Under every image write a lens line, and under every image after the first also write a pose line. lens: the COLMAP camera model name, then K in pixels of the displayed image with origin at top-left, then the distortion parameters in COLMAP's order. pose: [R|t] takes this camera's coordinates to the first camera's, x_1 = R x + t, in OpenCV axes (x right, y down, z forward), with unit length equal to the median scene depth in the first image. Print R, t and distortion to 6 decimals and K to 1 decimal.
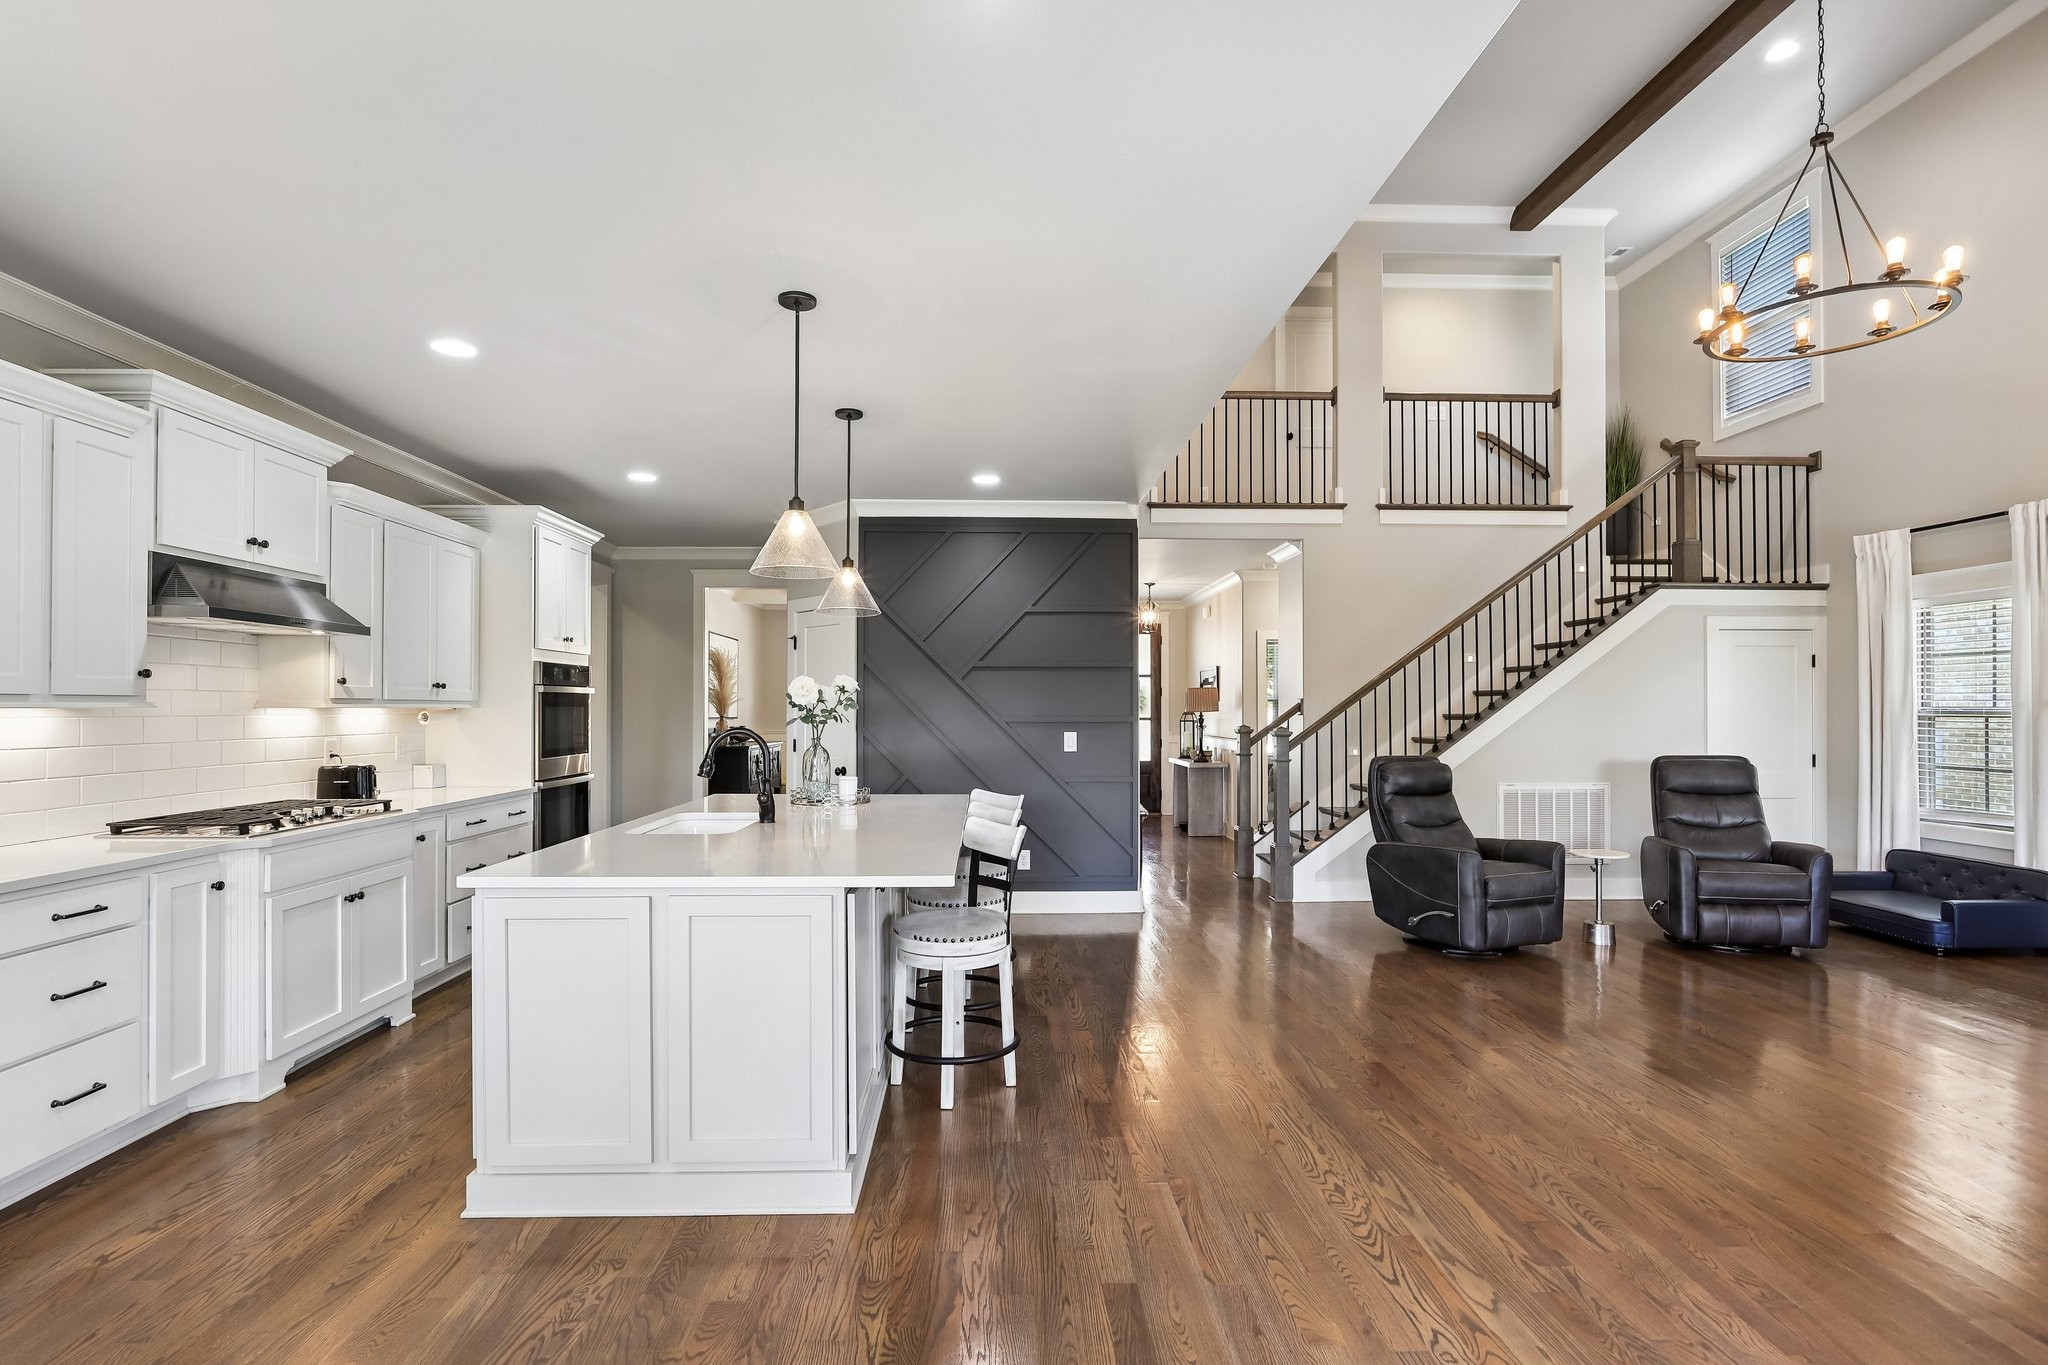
lens RADIAL K [[990.5, 0, 1023.4], [0, 990.5, 689.2], [0, 0, 1]] dist [-0.012212, 0.000664]
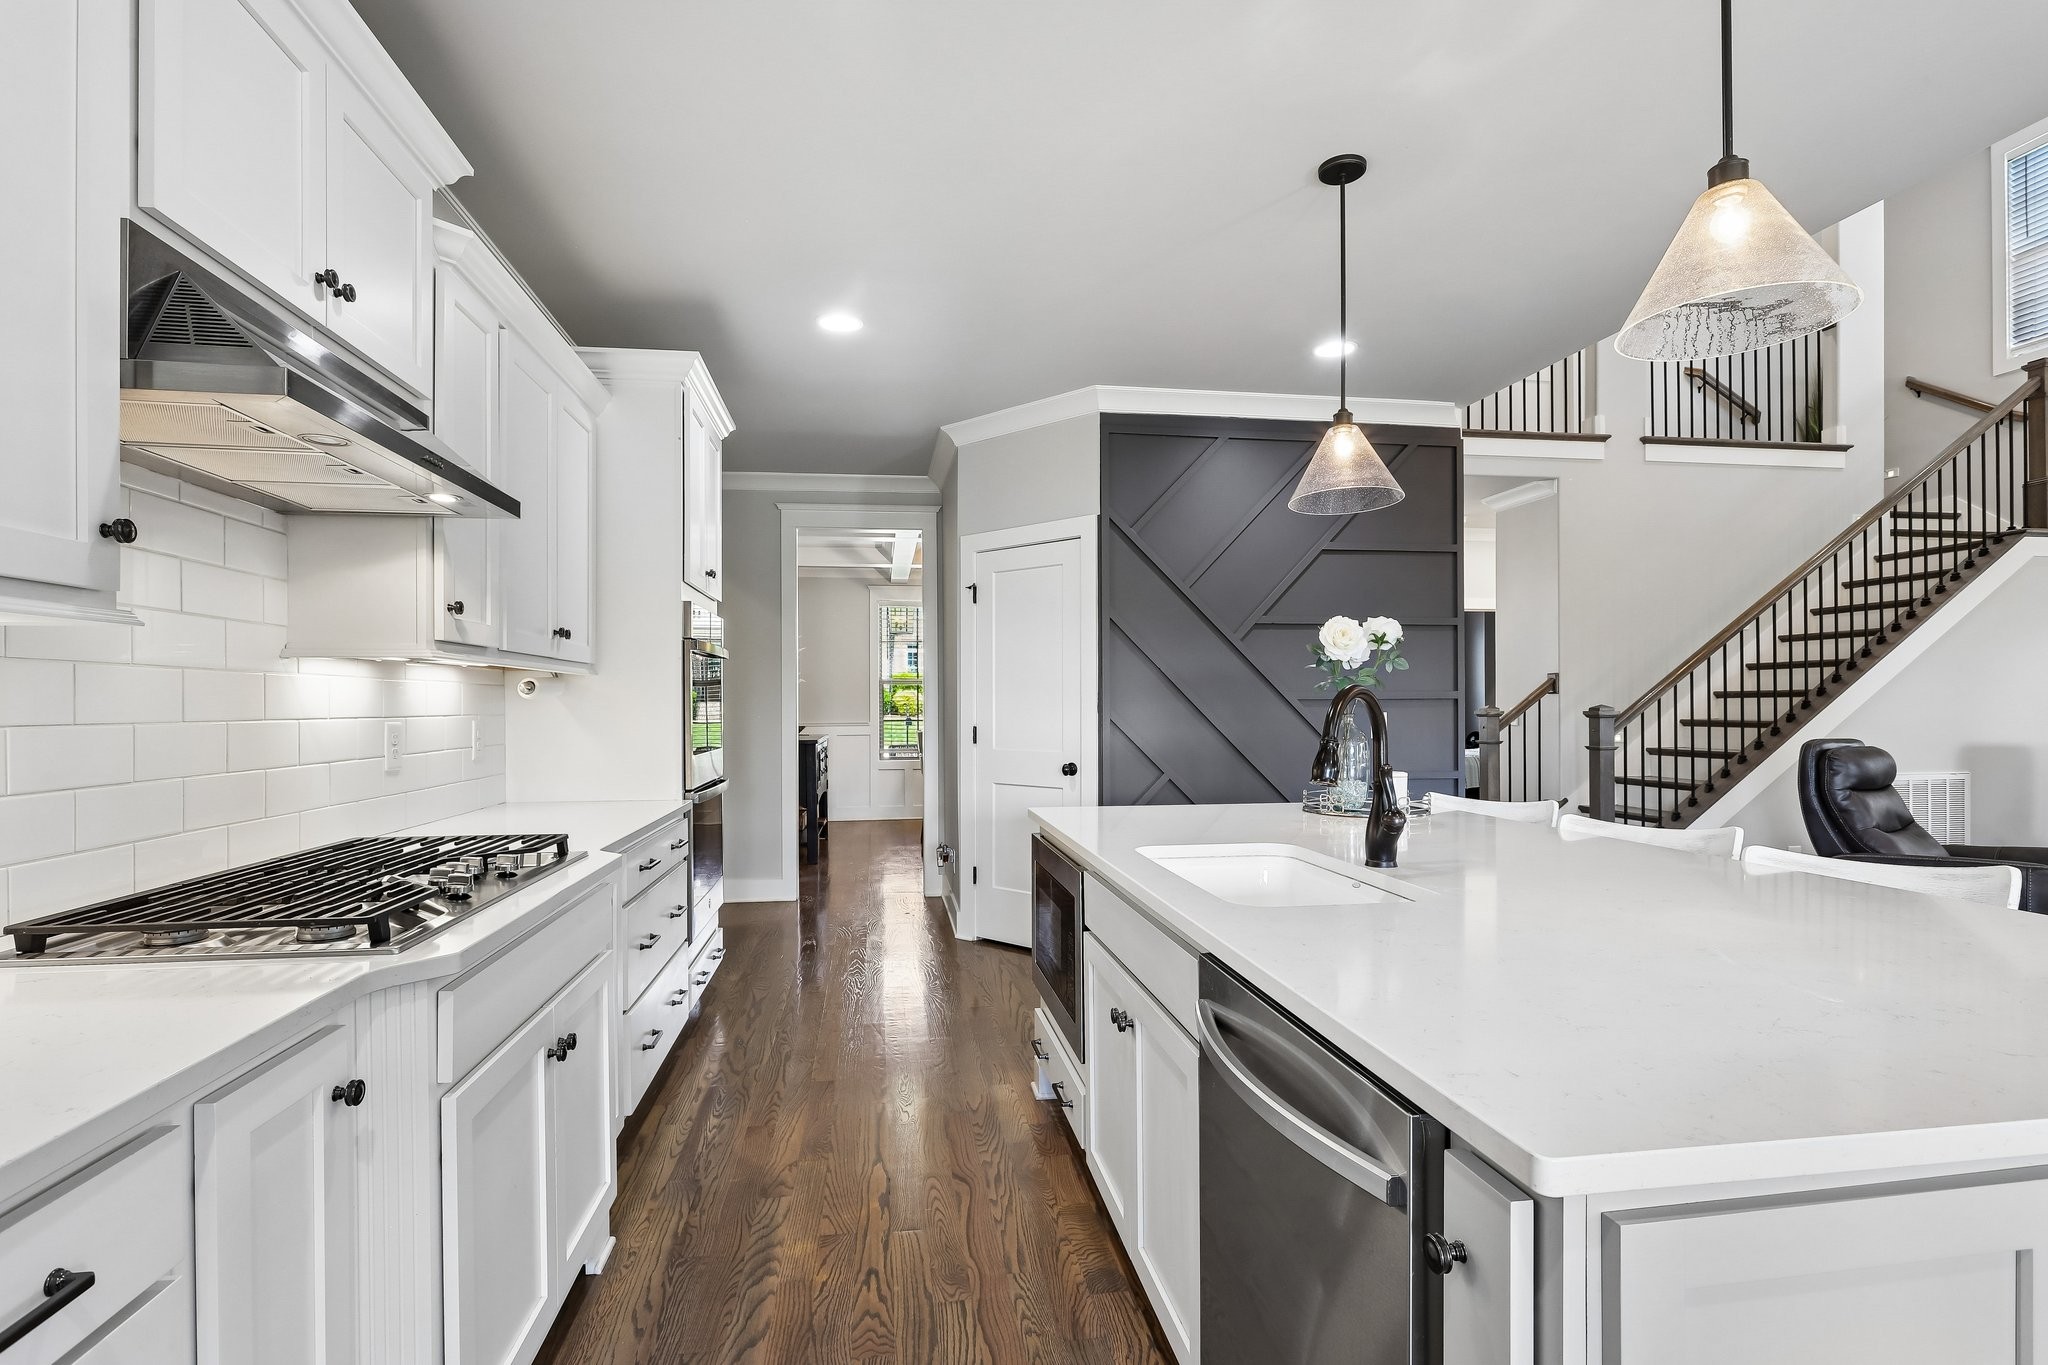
lens RADIAL K [[990.5, 0, 1025.1], [0, 990.5, 697.3], [0, 0, 1]] dist [-0.012212, 0.000664]
pose [[0.992879, -0.004513, 0.119040, -0.287232], [0.003147, 0.999927, 0.011664, 0.021246], [-0.119084, -0.011207, 0.992821, 0.282306]]
